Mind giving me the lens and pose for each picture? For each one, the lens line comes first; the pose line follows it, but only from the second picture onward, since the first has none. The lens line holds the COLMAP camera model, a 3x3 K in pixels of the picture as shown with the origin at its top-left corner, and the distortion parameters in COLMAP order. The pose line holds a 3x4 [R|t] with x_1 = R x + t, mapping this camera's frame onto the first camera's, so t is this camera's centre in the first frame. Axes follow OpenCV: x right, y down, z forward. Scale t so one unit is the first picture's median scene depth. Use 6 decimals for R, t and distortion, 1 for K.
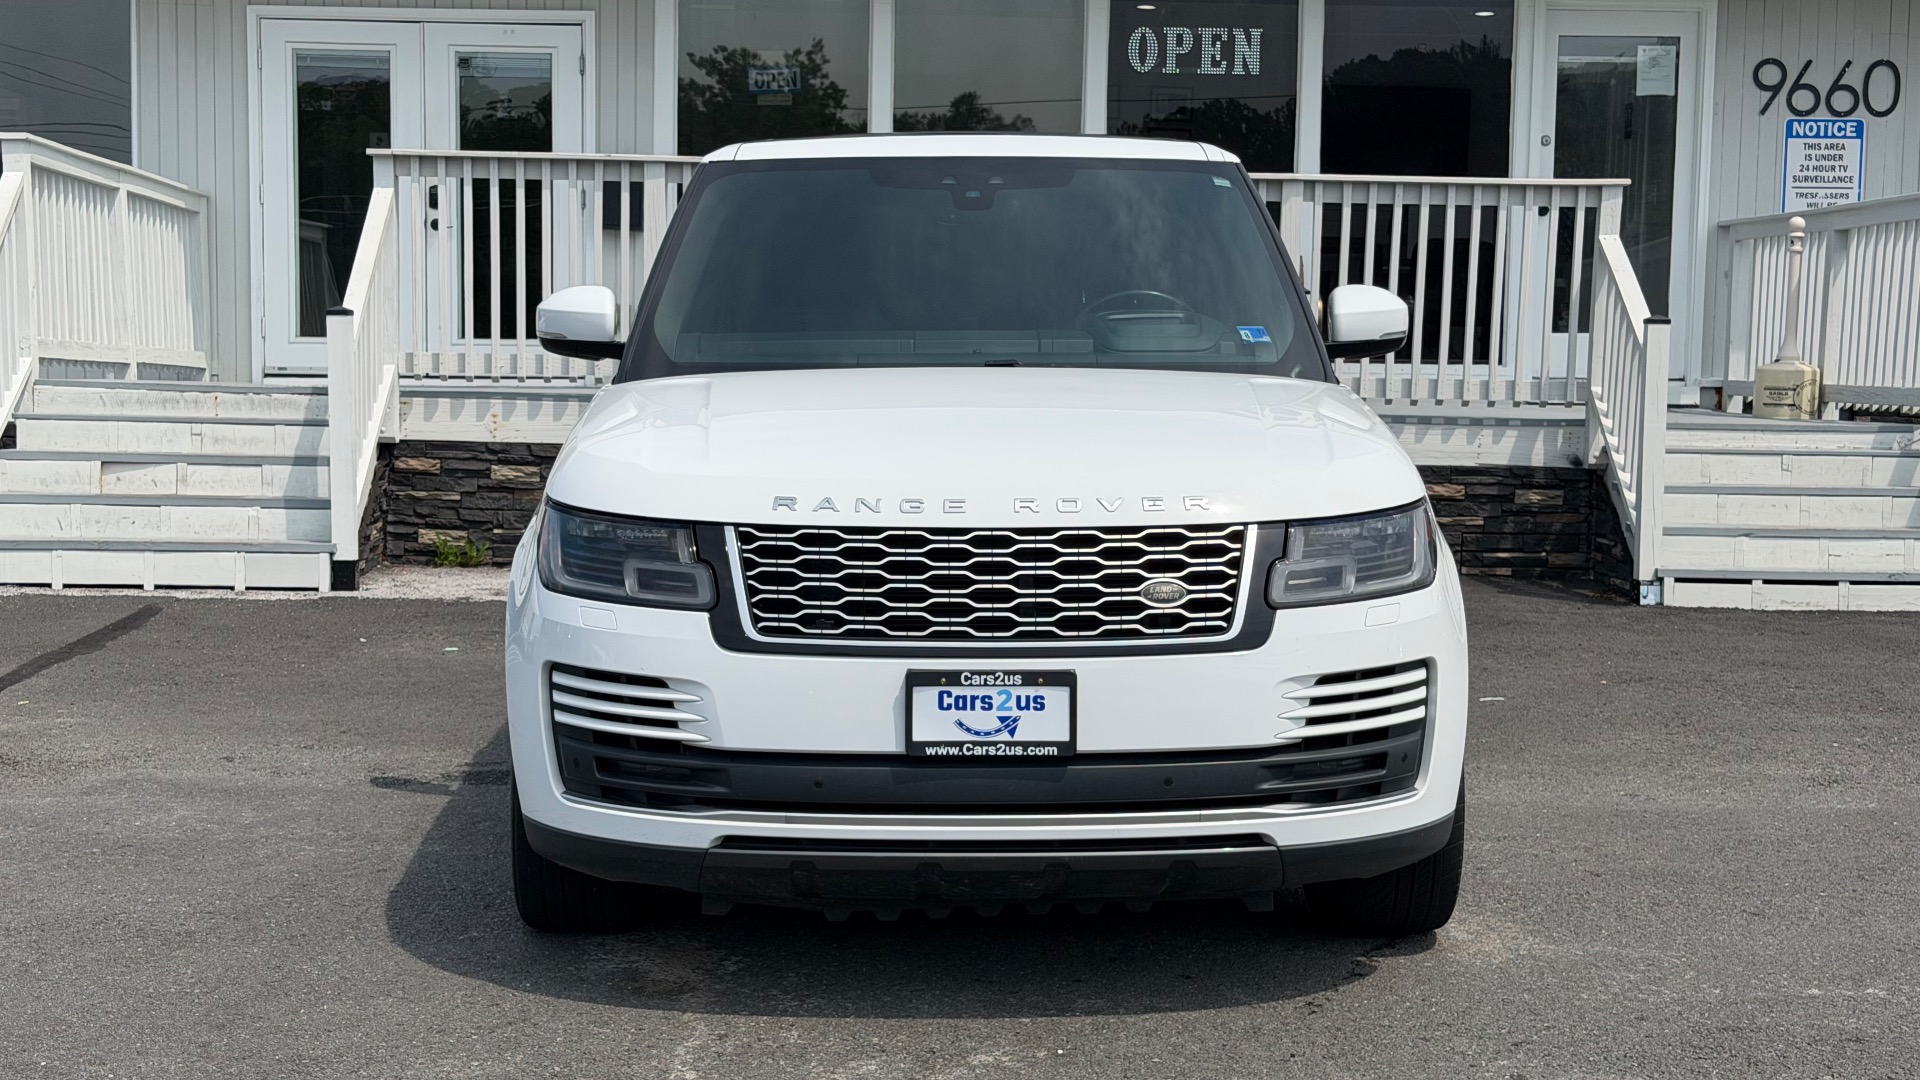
lens RADIAL K [[2894.5, 0, 988.6], [0, 2894.5, 595.6], [0, 0, 1]] dist [0.136646, -0.025405]
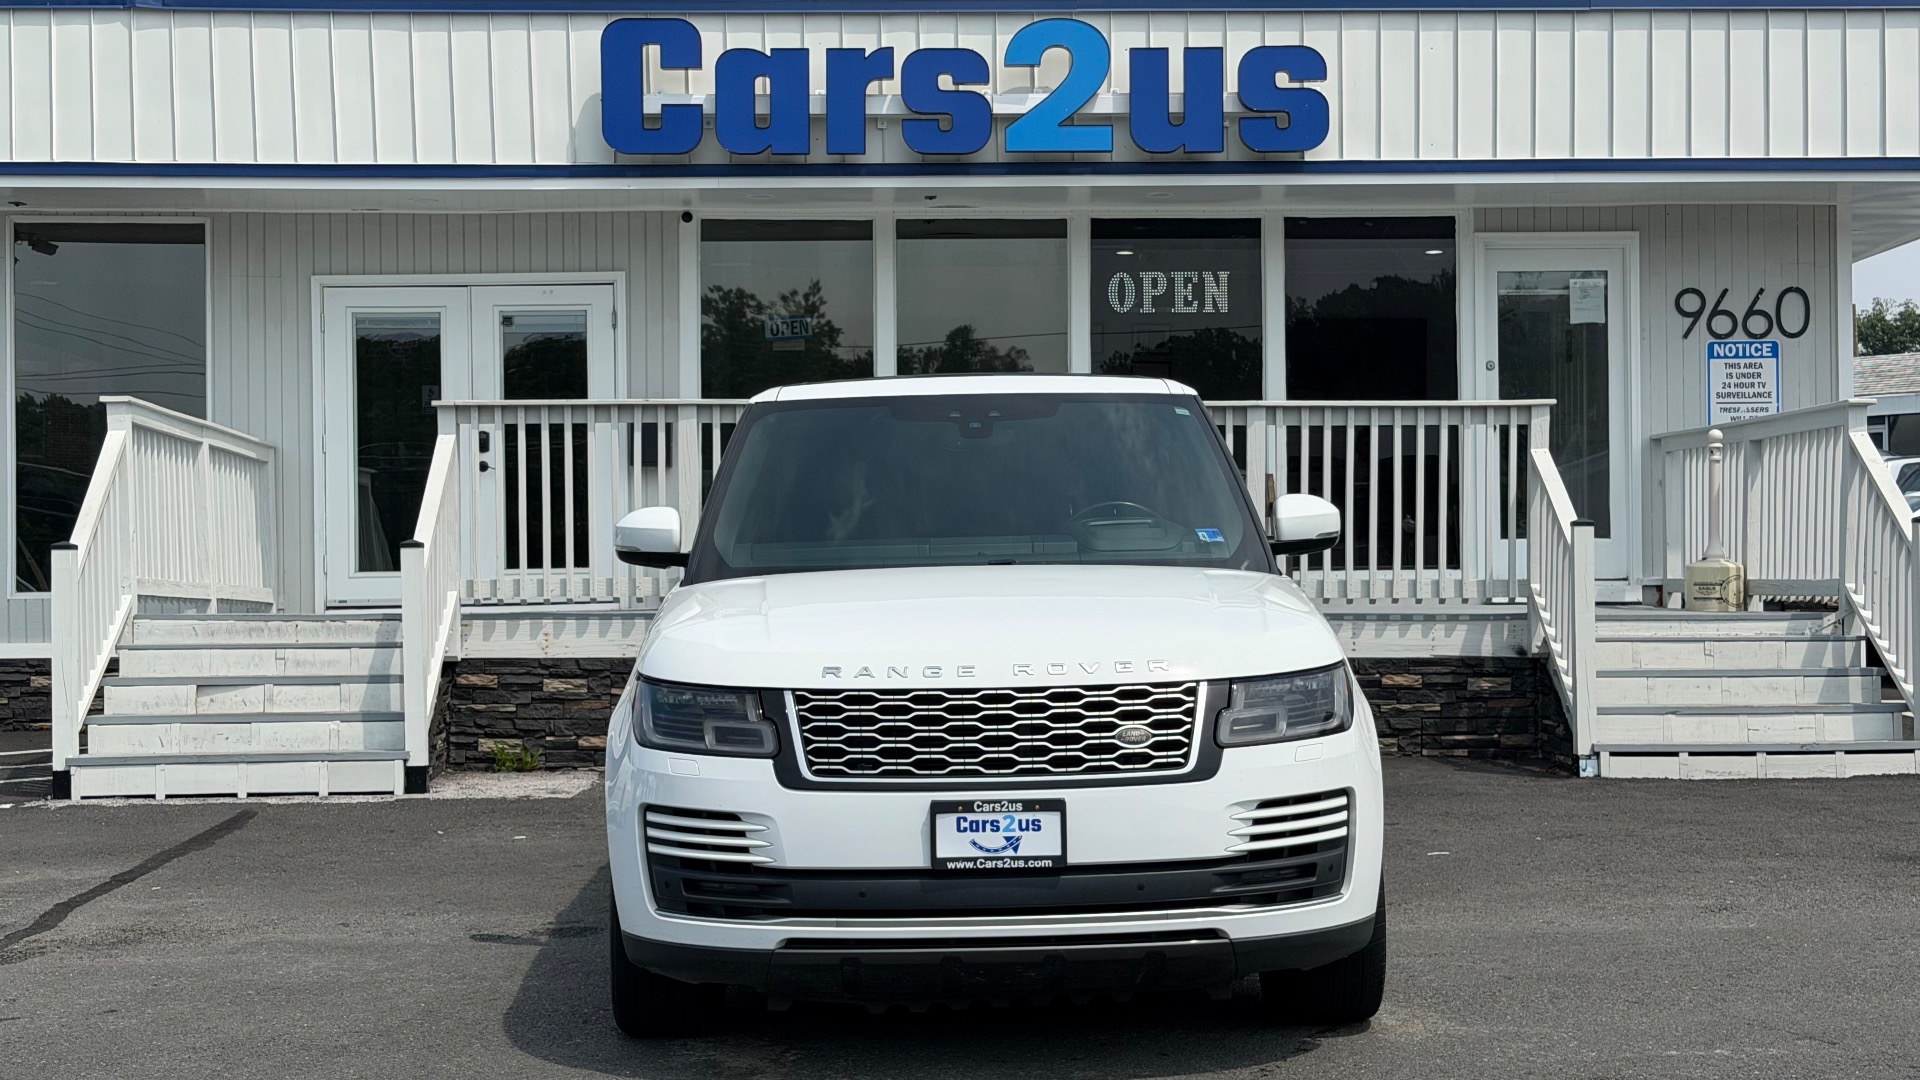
lens RADIAL K [[2894.5, 0, 988.6], [0, 2894.5, 595.6], [0, 0, 1]] dist [0.136646, -0.025405]
pose [[0.999680, -0.025314, -0.000068, -0.000335], [0.025230, 0.996592, -0.078533, 0.015909], [0.002056, 0.078506, 0.996912, -0.116139]]
